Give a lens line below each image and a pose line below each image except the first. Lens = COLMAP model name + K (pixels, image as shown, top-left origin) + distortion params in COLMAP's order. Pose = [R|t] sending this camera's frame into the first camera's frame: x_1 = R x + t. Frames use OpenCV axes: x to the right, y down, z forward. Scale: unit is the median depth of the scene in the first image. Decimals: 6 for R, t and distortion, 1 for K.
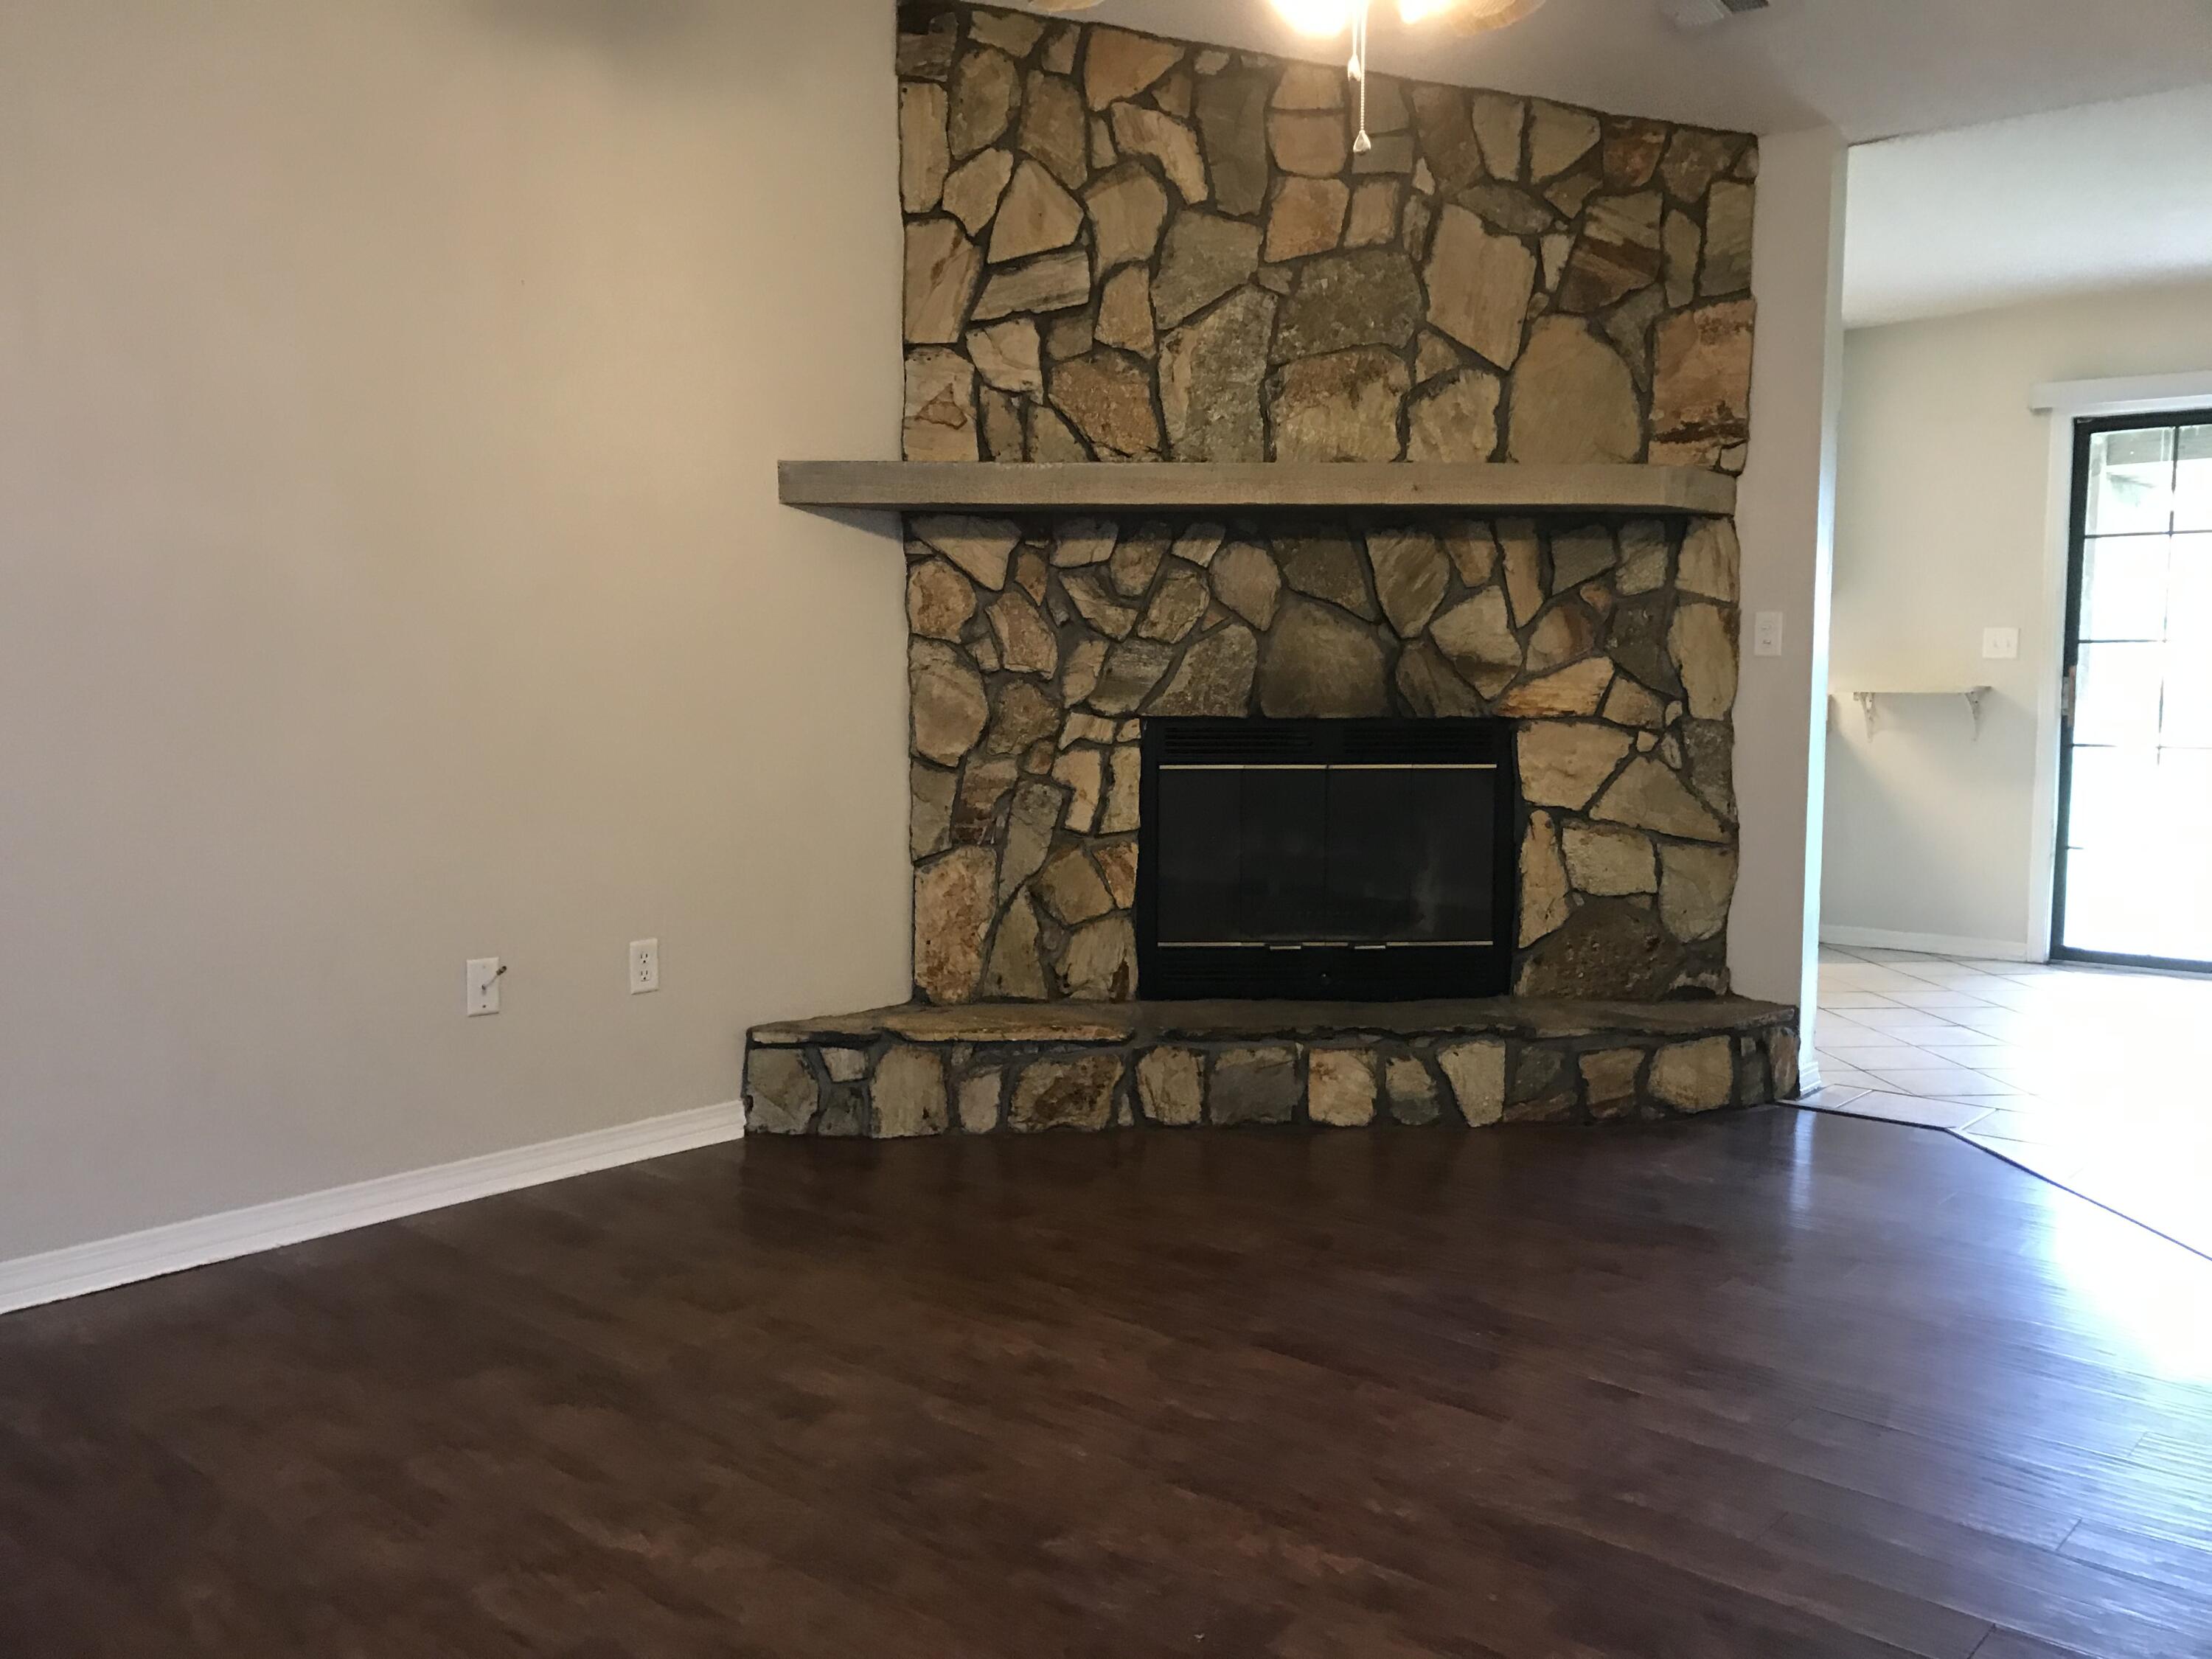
lens RADIAL K [[1778.5, 0, 1092.6], [0, 1778.5, 850.6], [0, 0, 1]] dist [0.008130, -0.045966]
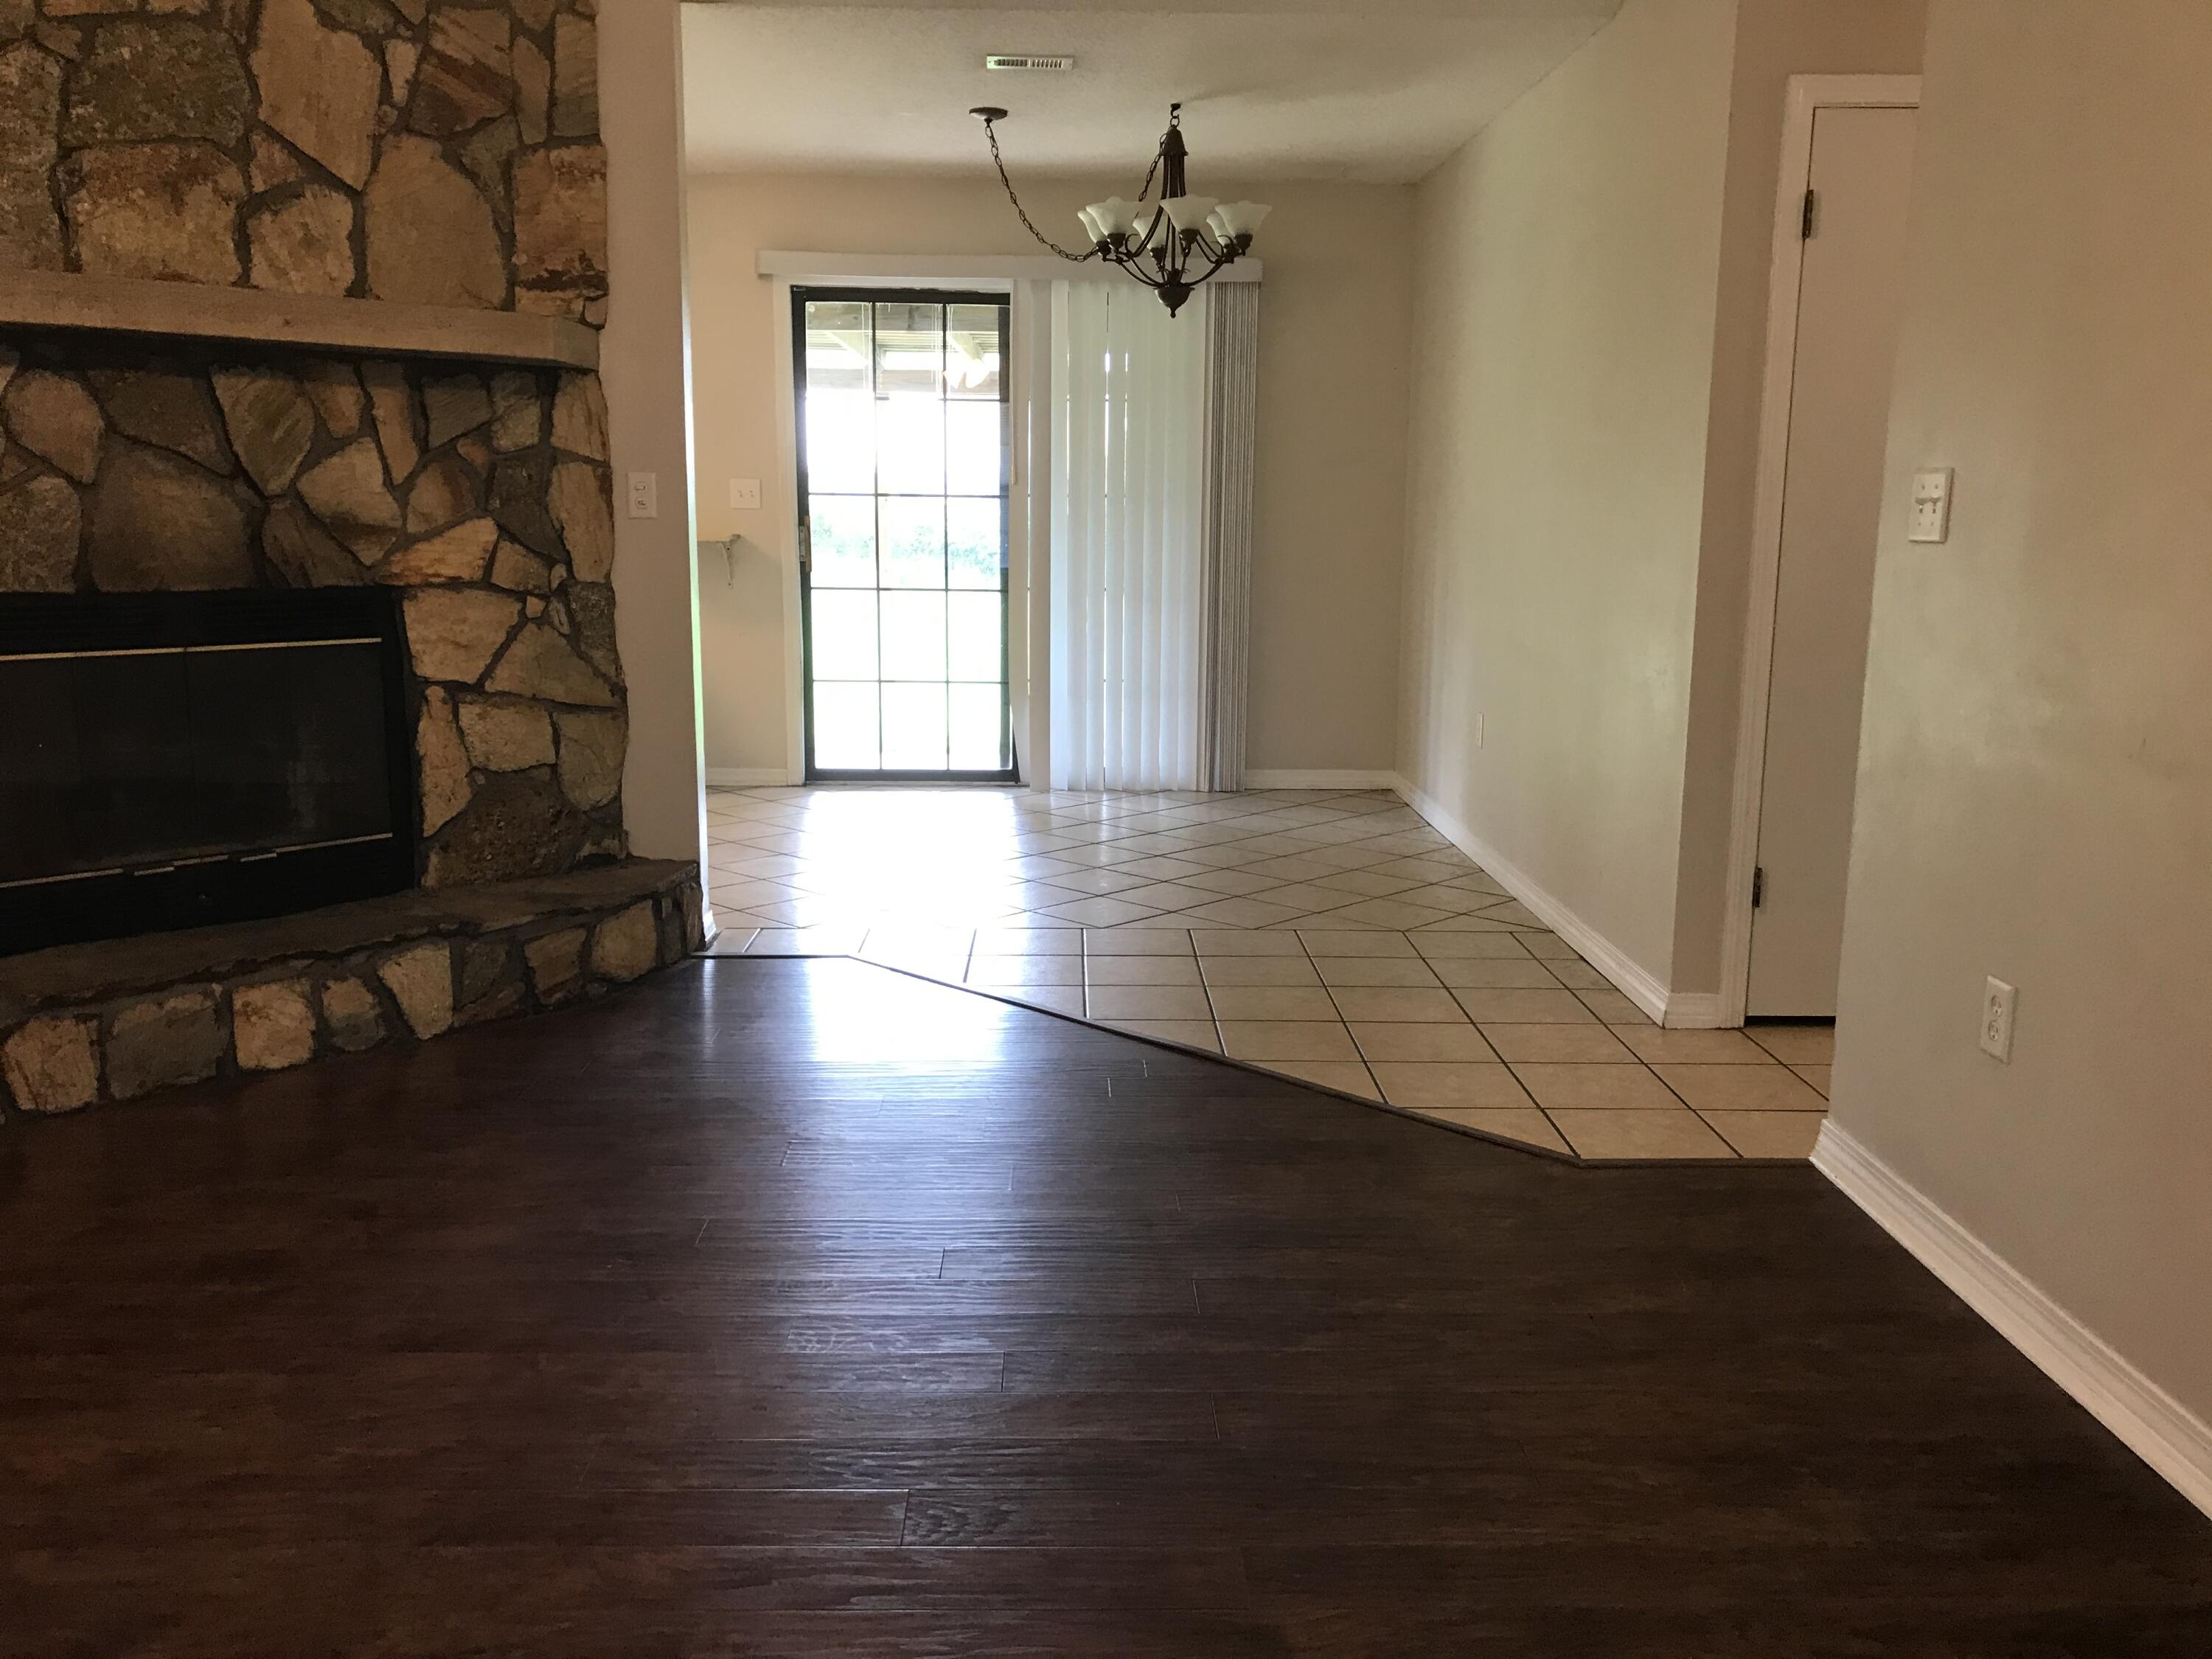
lens RADIAL K [[1778.5, 0, 1102.9], [0, 1778.5, 825.3], [0, 0, 1]] dist [0.008130, -0.045966]
pose [[0.712325, -0.116201, 0.692164, -0.149806], [0.056003, 0.992465, 0.108981, -0.032572], [-0.699612, -0.038867, 0.713465, 0.101452]]
